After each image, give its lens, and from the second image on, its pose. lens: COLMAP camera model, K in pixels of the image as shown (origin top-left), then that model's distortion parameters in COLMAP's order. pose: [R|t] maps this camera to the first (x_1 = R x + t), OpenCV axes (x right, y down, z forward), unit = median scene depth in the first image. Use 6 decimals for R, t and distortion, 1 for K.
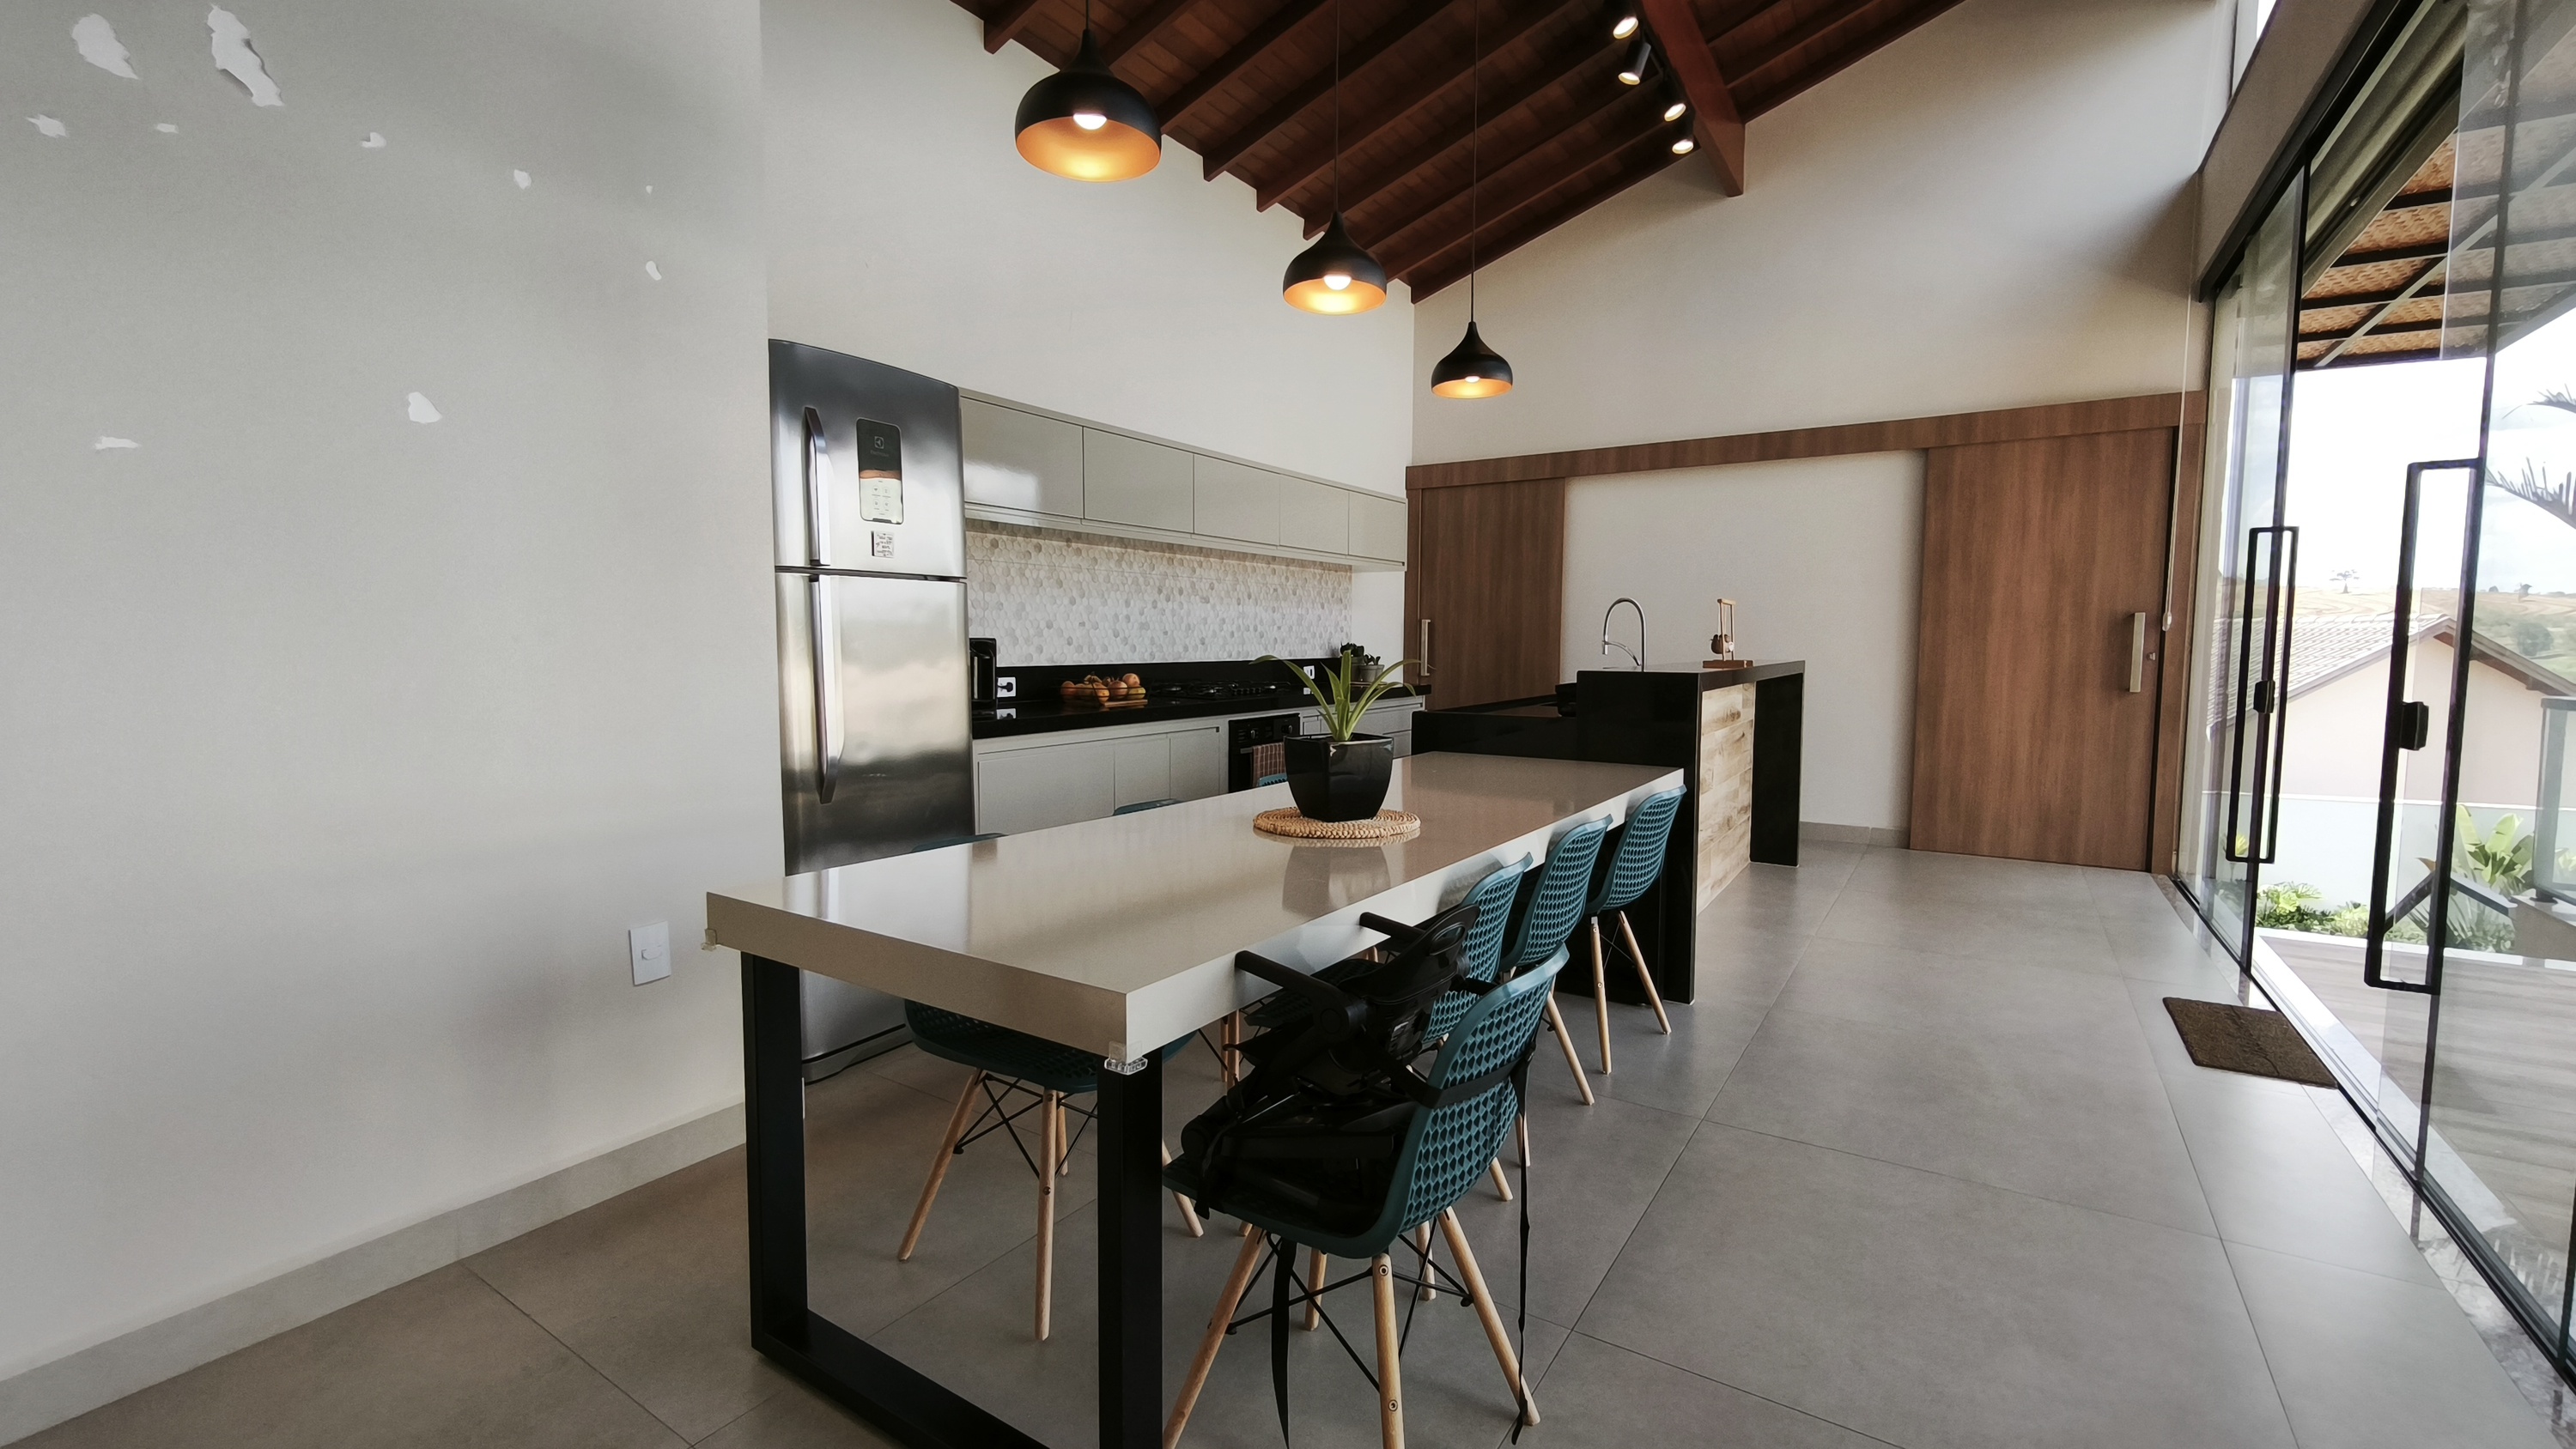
lens RADIAL K [[1078.0, 0, 1288.0], [0, 1078.0, 724.5], [0, 0, 1]] dist [-0.003089, 0.000055]
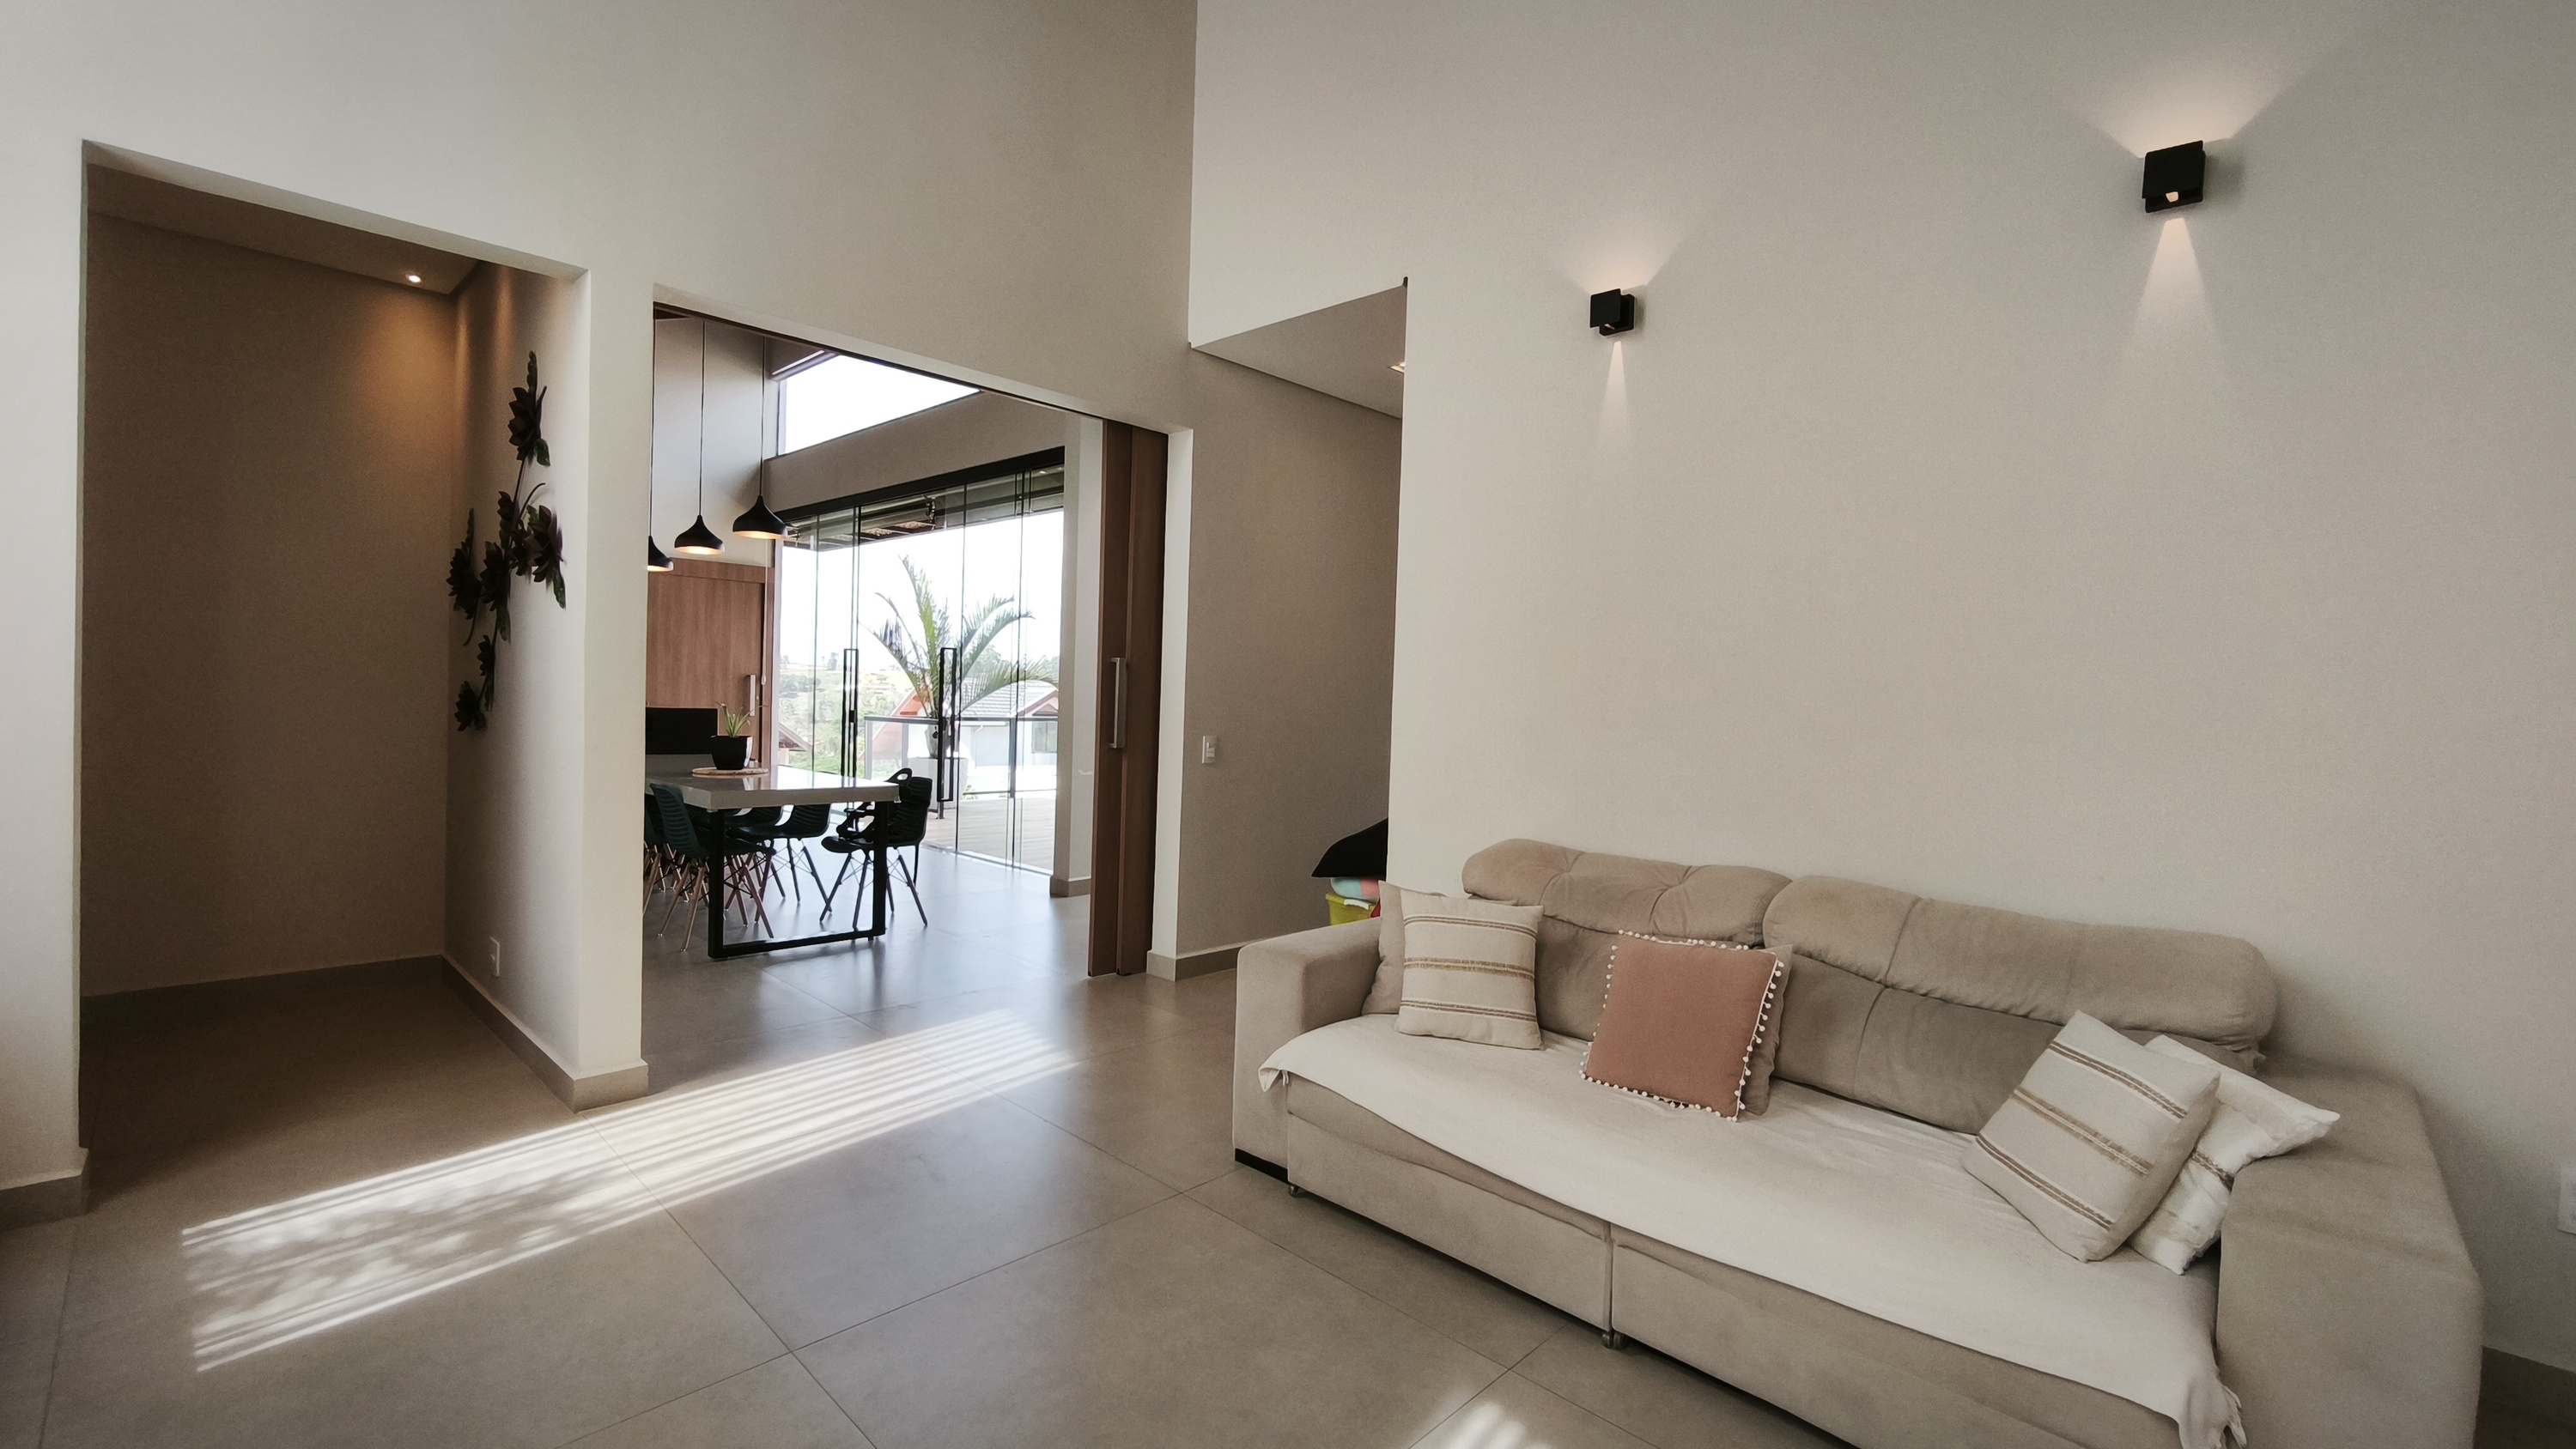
lens RADIAL K [[1078.0, 0, 1288.0], [0, 1078.0, 724.5], [0, 0, 1]] dist [-0.003089, 0.000055]
pose [[0.187760, -0.019691, 0.982017, -0.891113], [0.042248, 0.999036, 0.011954, 0.002950], [-0.981306, 0.039244, 0.188411, -0.298662]]
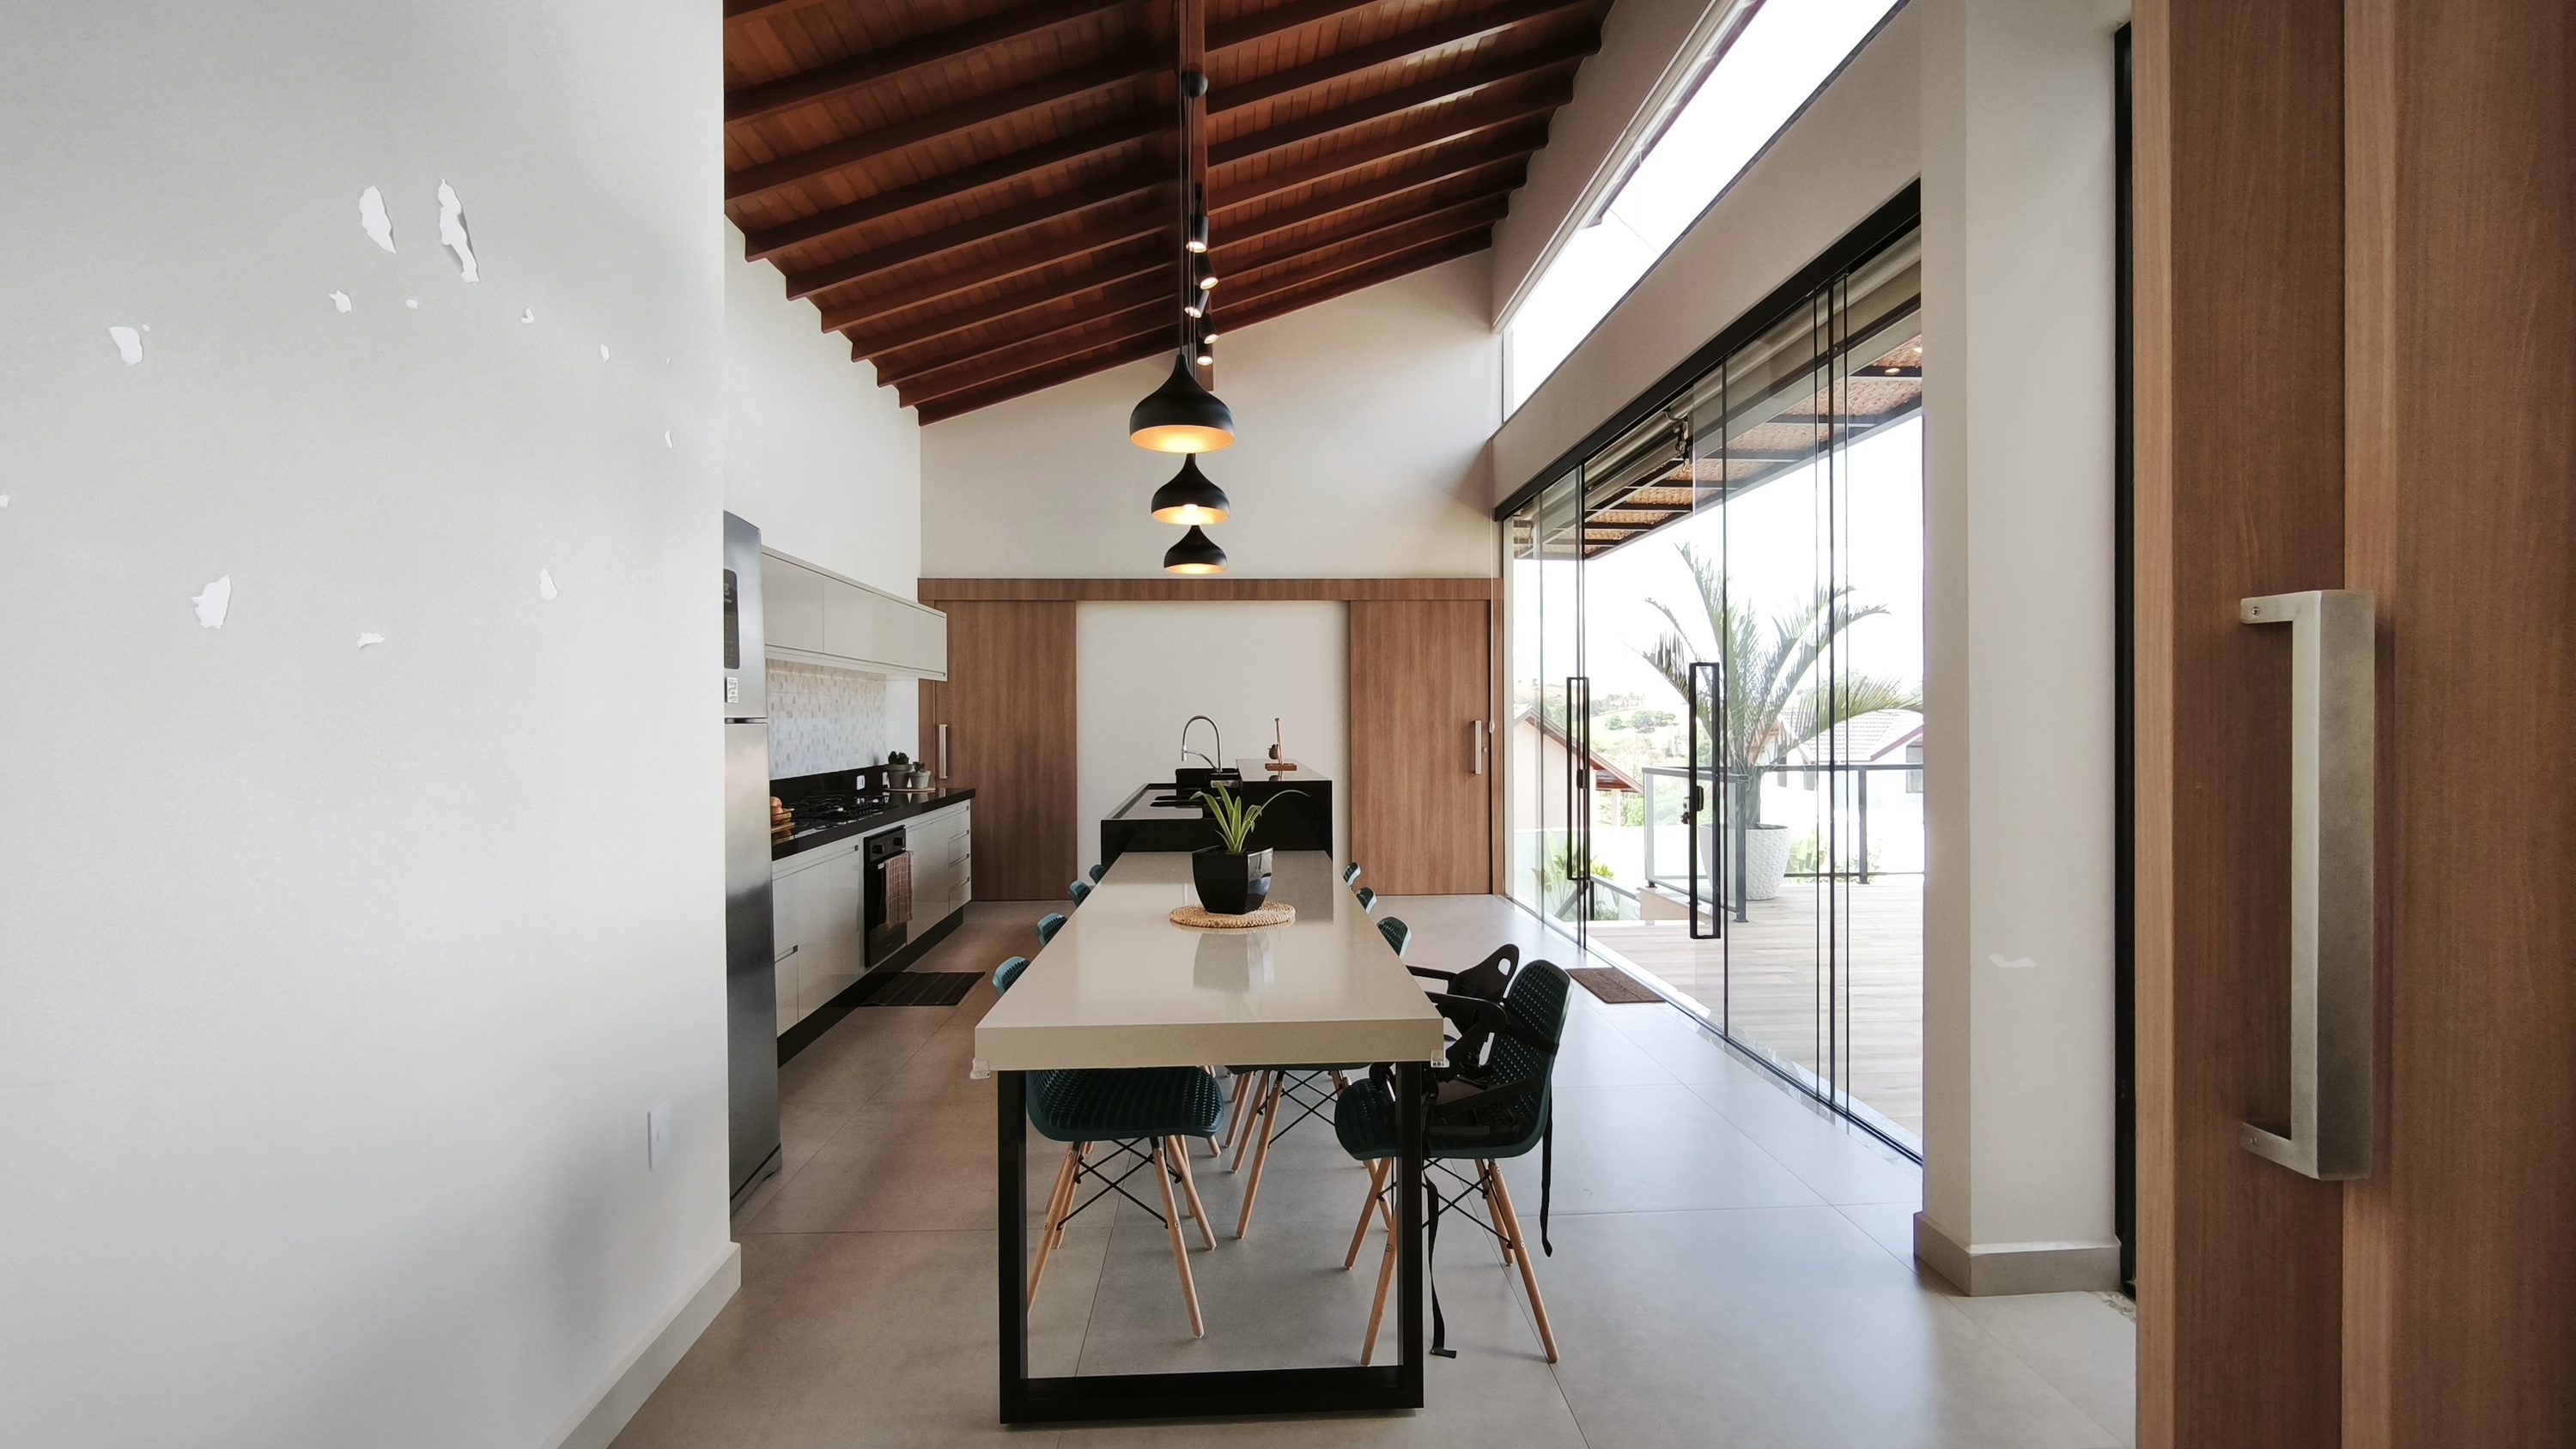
lens RADIAL K [[1078.0, 0, 1288.0], [0, 1078.0, 724.5], [0, 0, 1]] dist [-0.003089, 0.000055]
pose [[0.809379, -0.011898, 0.587167, -0.285606], [0.055371, 0.996887, -0.056126, -0.026909], [-0.584671, 0.077939, 0.807518, -0.052619]]
